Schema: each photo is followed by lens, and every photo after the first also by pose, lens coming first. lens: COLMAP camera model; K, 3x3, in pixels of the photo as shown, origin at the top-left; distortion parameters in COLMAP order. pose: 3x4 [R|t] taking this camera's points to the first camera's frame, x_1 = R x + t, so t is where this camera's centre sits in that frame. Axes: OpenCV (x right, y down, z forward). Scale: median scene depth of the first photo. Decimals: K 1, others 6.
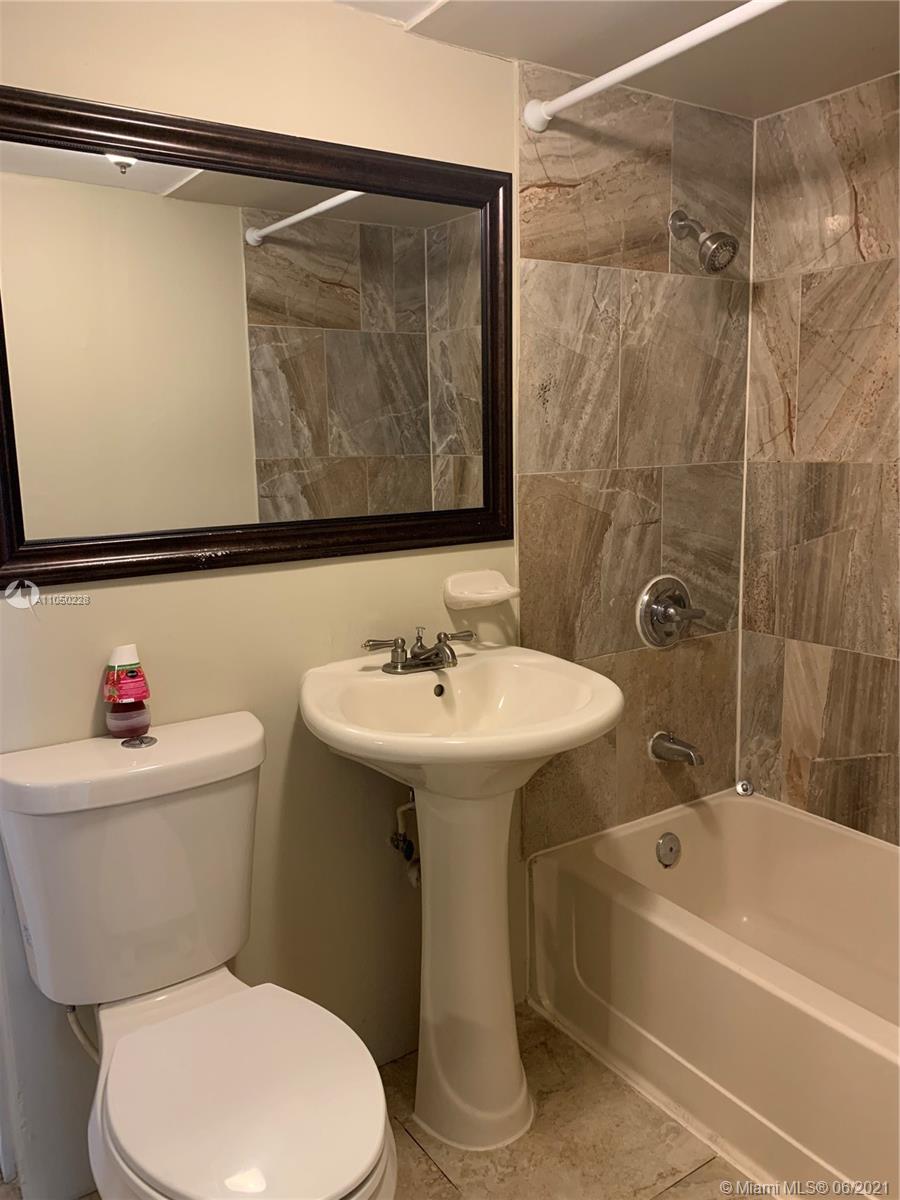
lens RADIAL K [[911.0, 0, 450.8], [0, 911.0, 601.9], [0, 0, 1]] dist [0.045372, -0.066935]
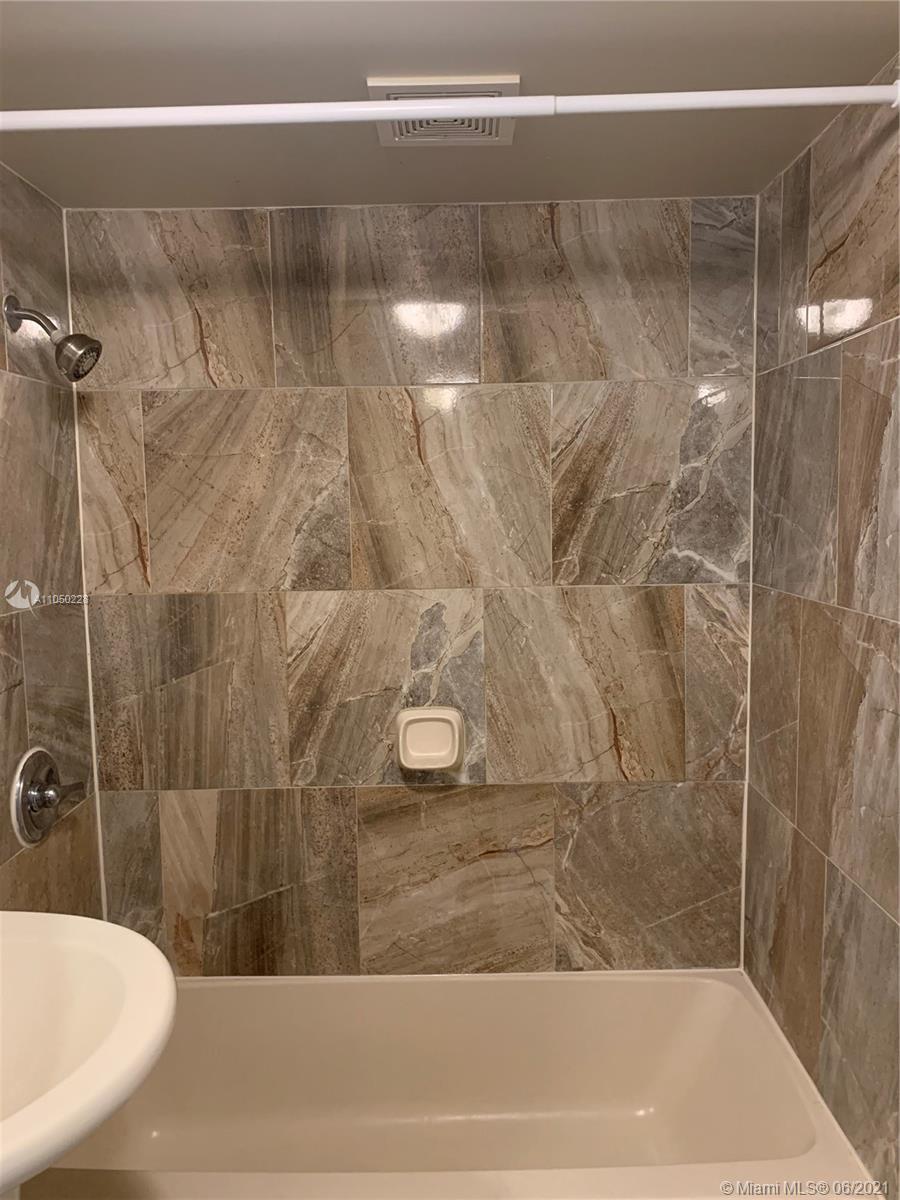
lens RADIAL K [[911.0, 0, 451.0], [0, 911.0, 592.2], [0, 0, 1]] dist [0.045372, -0.066935]
pose [[0.562757, -0.067749, 0.823842, -0.207612], [0.151545, 0.988200, -0.022254, -0.094672], [-0.812613, 0.137373, 0.566383, 0.268052]]
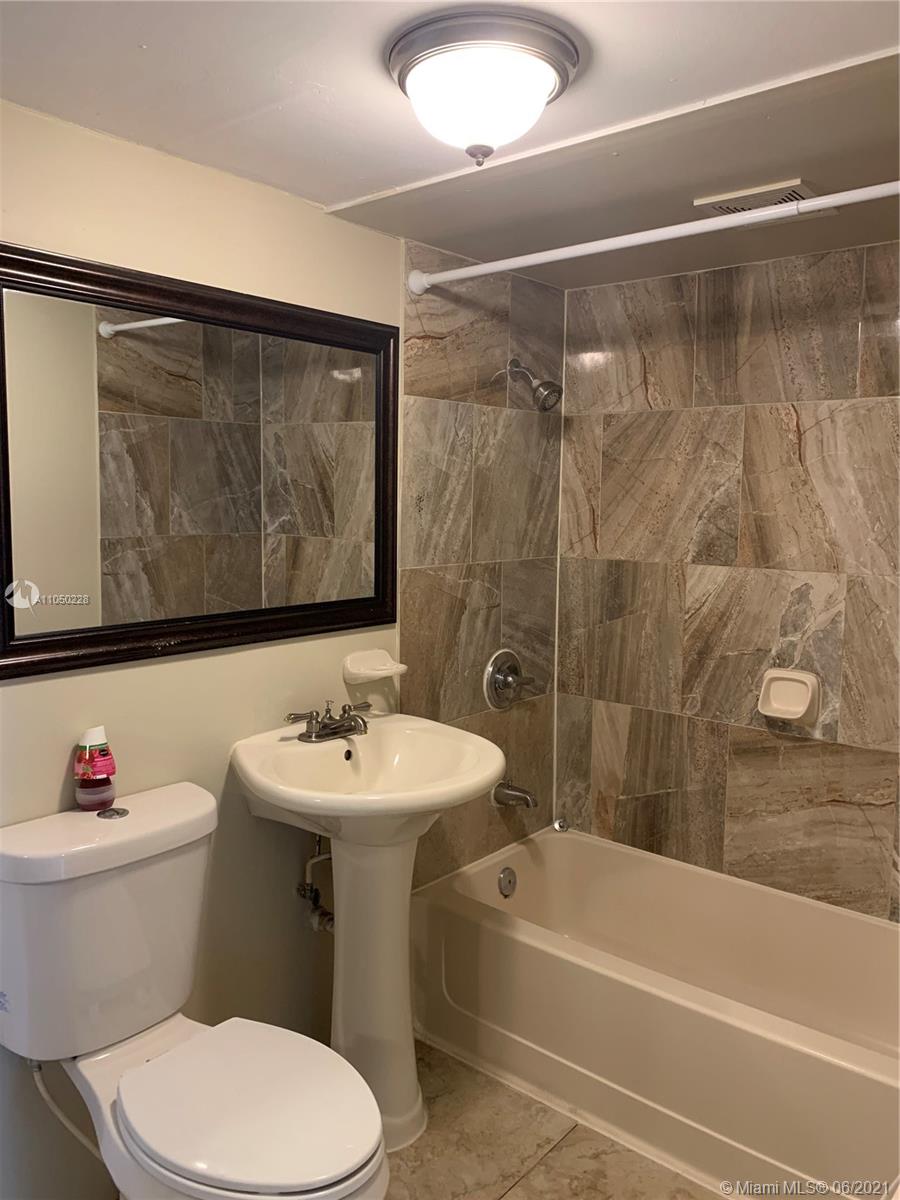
lens RADIAL K [[911.0, 0, 454.7], [0, 911.0, 603.1], [0, 0, 1]] dist [0.045372, -0.066935]
pose [[0.959037, 0.002130, 0.283272, -0.177802], [0.015195, 0.998145, -0.058950, -0.021965], [-0.282873, 0.060839, 0.957226, -0.145308]]
